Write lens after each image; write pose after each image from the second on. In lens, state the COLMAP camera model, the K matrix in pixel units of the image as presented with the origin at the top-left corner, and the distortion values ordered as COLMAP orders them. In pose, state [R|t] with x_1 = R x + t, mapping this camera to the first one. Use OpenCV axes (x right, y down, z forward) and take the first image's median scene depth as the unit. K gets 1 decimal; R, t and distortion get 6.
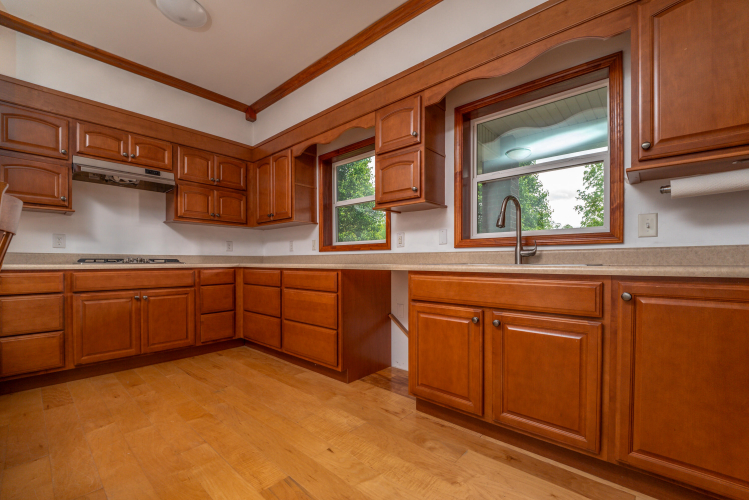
lens RADIAL K [[315.7, 0, 377.3], [0, 315.7, 265.2], [0, 0, 1]] dist [-0.020313, -0.000454]
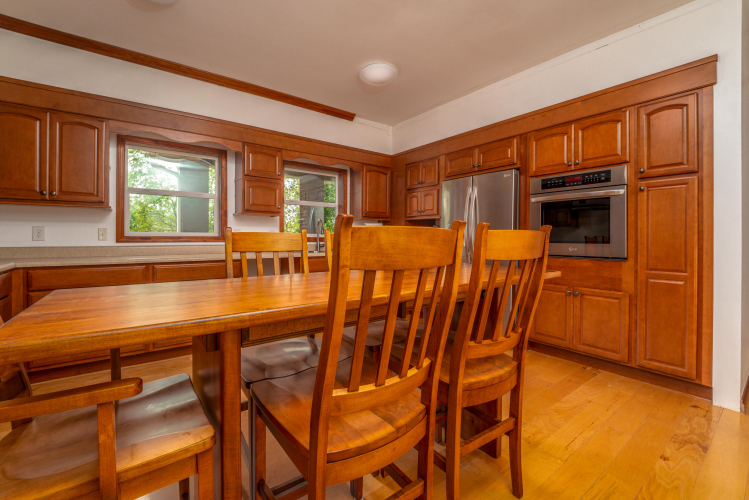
lens RADIAL K [[315.4, 0, 371.5], [0, 315.4, 239.4], [0, 0, 1]] dist [-0.028207, -0.000004]
pose [[0.220715, -0.004450, 0.975328, -1.184030], [0.006466, 0.999974, 0.003099, -0.064571], [-0.975317, 0.005622, 0.220738, 0.144968]]
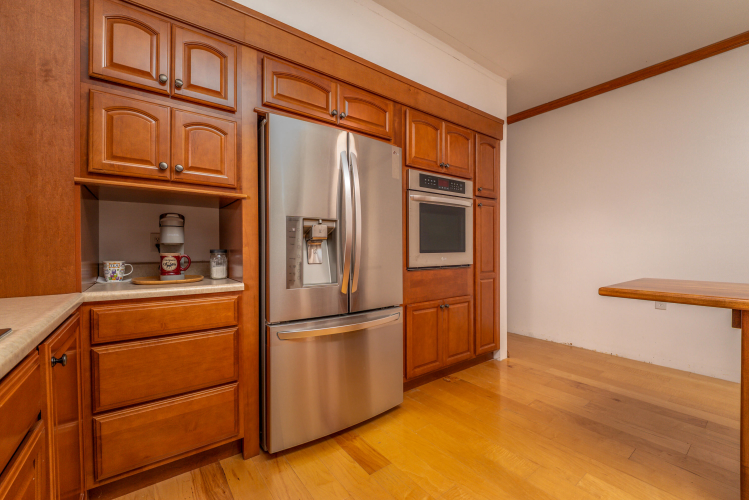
lens RADIAL K [[310.0, 0, 372.7], [0, 310.0, 253.6], [0, 0, 1]] dist [-0.011605, -0.000048]
pose [[-0.976212, -0.002214, 0.216807, -0.002131], [0.003354, 0.999674, 0.025311, -0.065566], [-0.216792, 0.025436, -0.975886, 0.699758]]
